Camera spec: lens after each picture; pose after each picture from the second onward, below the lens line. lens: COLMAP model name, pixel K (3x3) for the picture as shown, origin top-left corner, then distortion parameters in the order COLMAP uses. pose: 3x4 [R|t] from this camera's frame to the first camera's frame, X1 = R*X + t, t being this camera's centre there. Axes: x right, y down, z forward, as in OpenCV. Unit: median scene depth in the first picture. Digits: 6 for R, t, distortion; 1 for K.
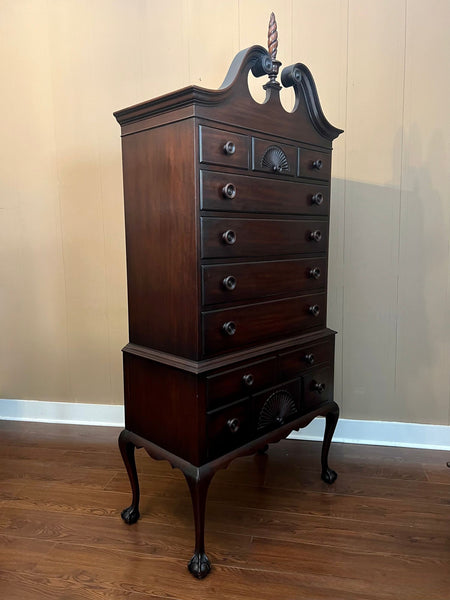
lens RADIAL K [[458.3, 0, 204.4], [0, 458.3, 303.9], [0, 0, 1]] dist [0.046064, -0.054648]
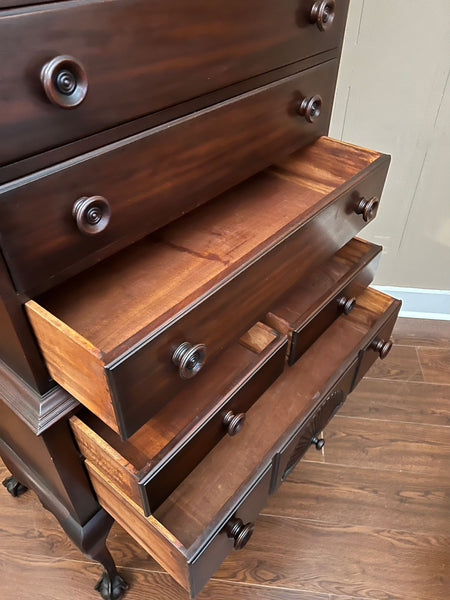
lens RADIAL K [[460.3, 0, 219.5], [0, 460.3, 299.0], [0, 0, 1]] dist [0.000636, 0.000603]
pose [[0.993470, -0.061478, 0.096110, 0.103520], [0.001803, 0.850757, 0.525556, -0.159202], [-0.114077, -0.521951, 0.845313, 0.569751]]
